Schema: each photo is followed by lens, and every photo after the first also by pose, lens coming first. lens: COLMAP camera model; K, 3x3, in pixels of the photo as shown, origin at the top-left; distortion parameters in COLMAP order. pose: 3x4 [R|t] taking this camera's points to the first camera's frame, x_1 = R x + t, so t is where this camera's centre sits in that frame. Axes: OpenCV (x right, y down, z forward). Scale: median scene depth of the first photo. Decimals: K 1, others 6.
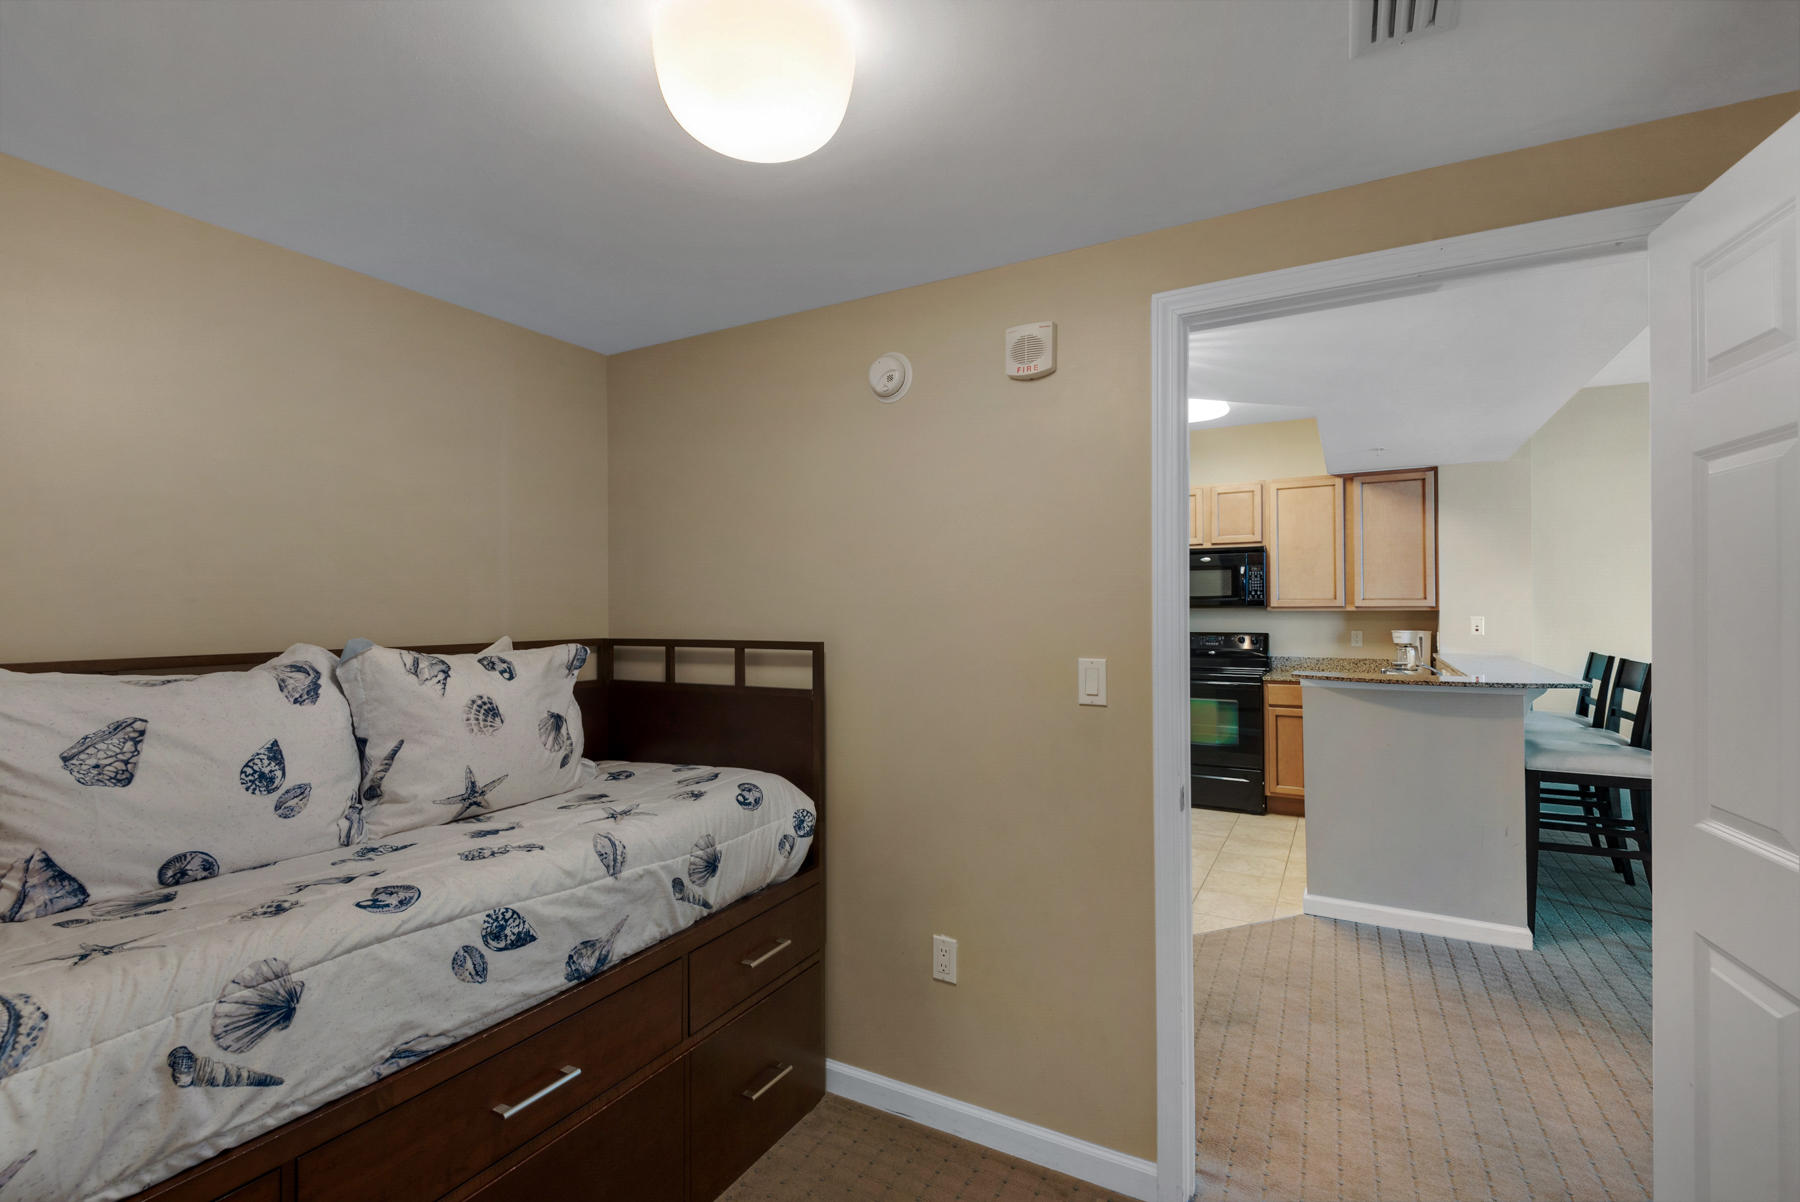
lens RADIAL K [[812.5, 0, 897.1], [0, 812.5, 605.2], [0, 0, 1]] dist [-0.000400, -0.001034]
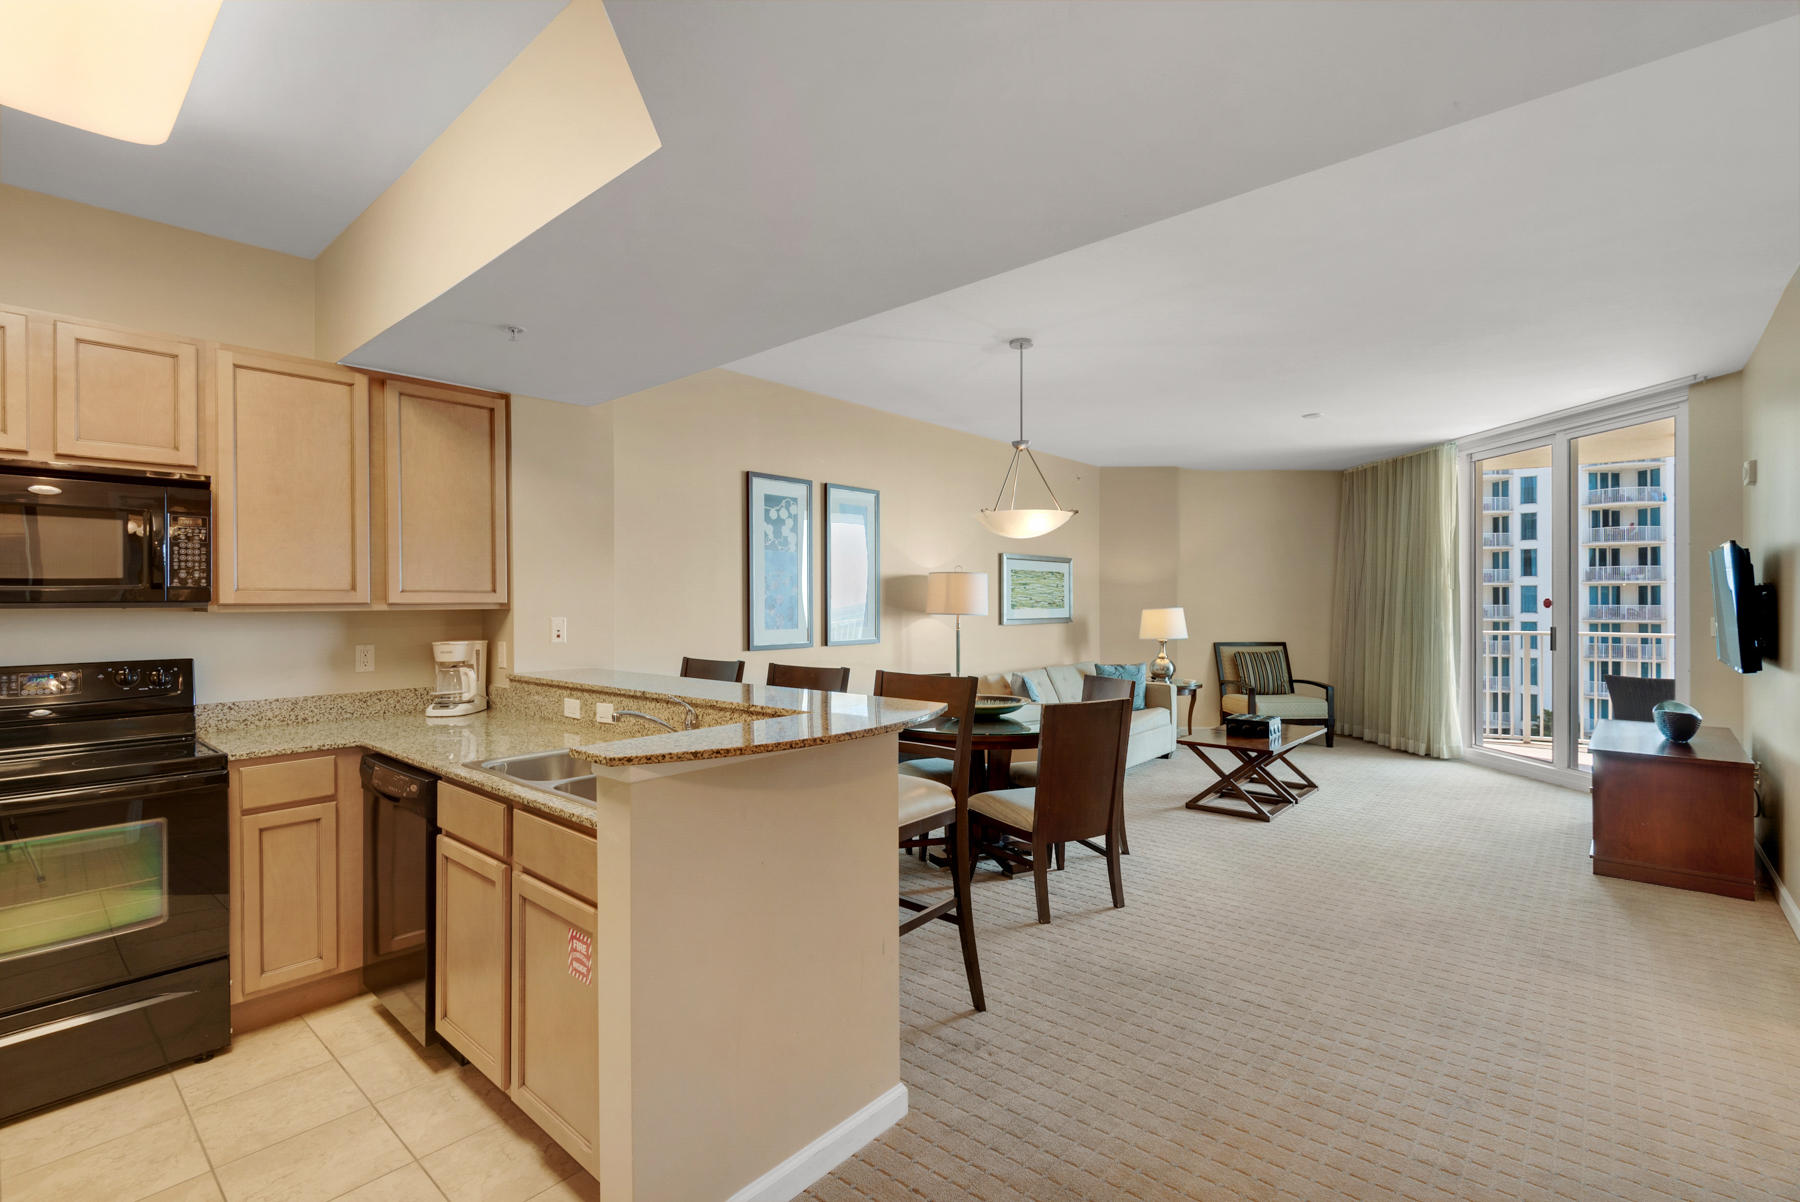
lens RADIAL K [[812.5, 0, 899.5], [0, 812.5, 602.8], [0, 0, 1]] dist [-0.000400, -0.001034]
pose [[0.213486, 0.002282, 0.976944, 0.076503], [0.003823, 0.999988, -0.003171, 0.004266], [-0.976939, 0.004412, 0.213474, 0.521621]]
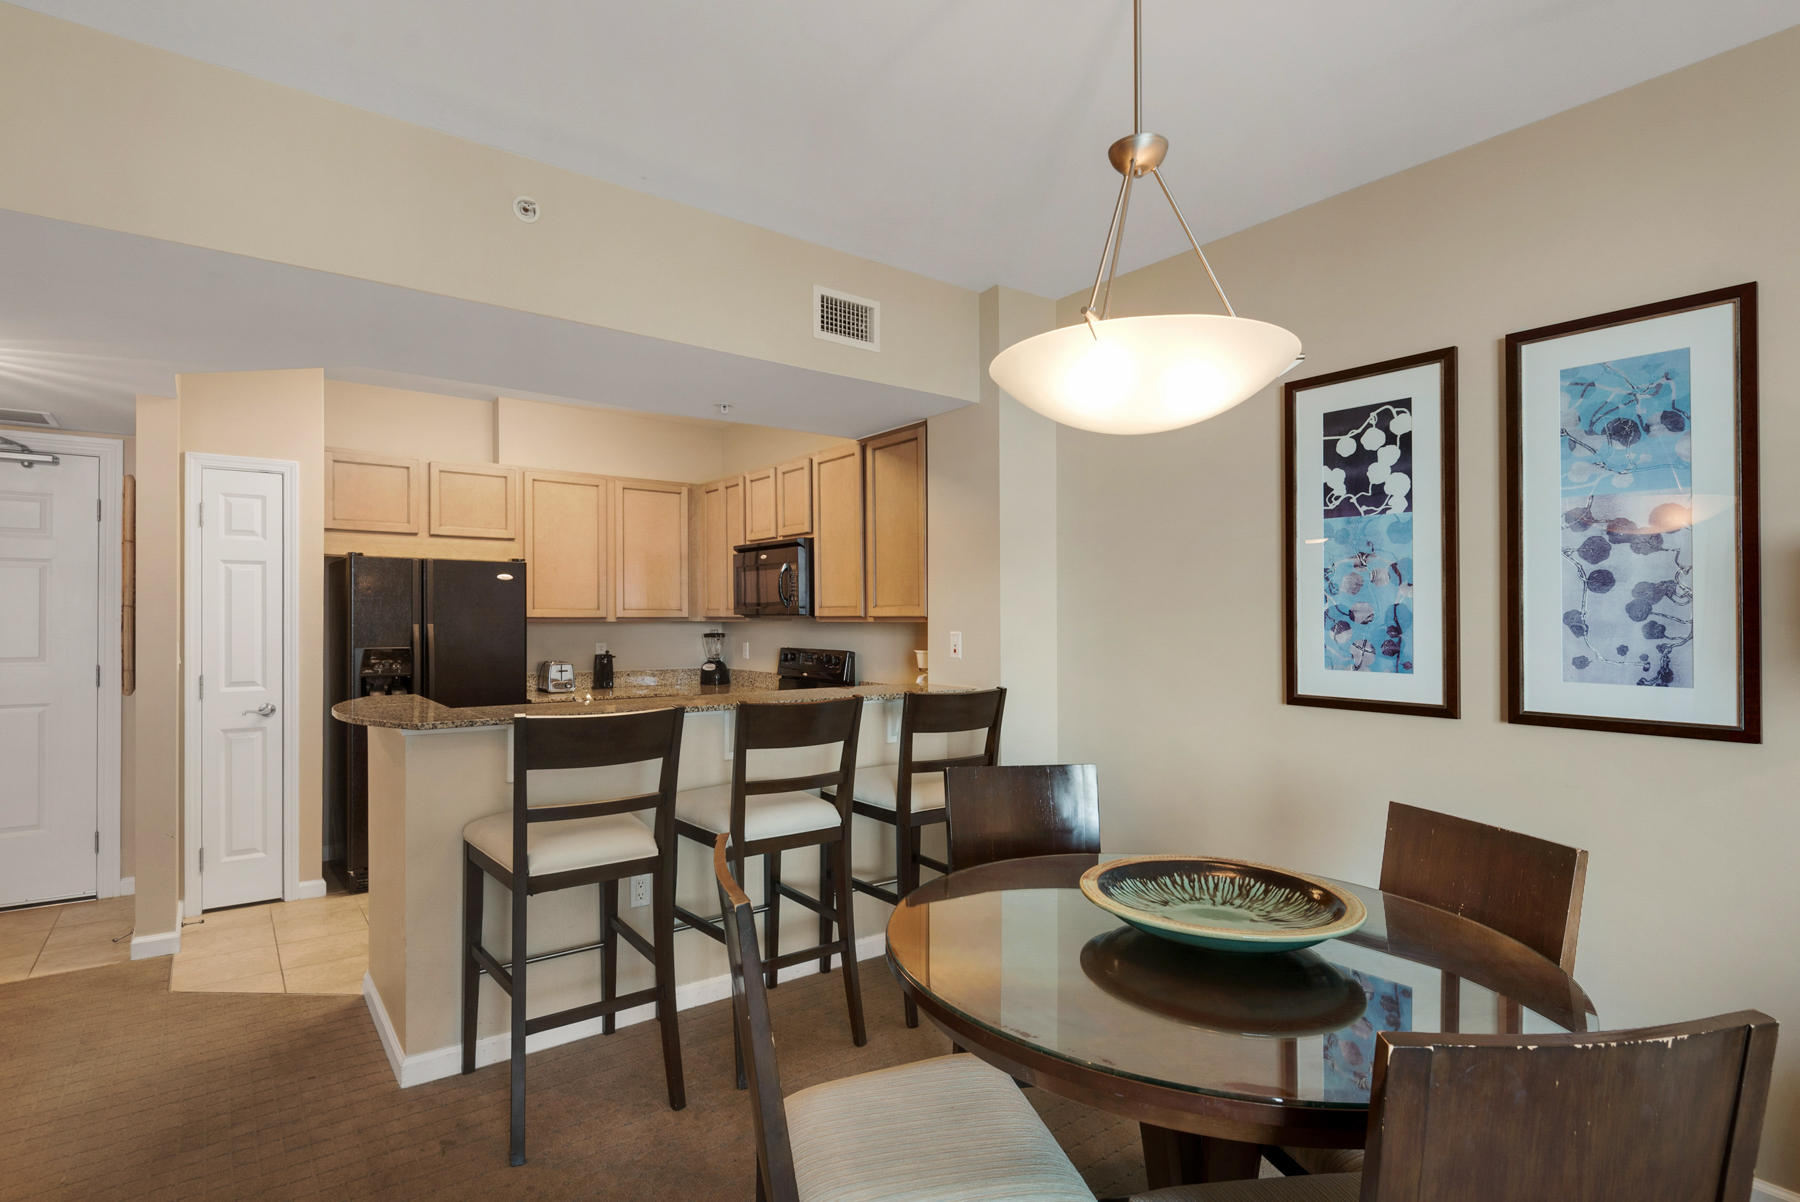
lens RADIAL K [[910.3, 0, 899.7], [0, 910.3, 600.3], [0, 0, 1]] dist [0.003357, 0.000139]
pose [[0.906483, -0.007393, -0.422178, 0.936060], [0.003976, 0.999952, -0.008976, -0.006233], [0.422224, 0.006458, 0.906469, 0.265037]]
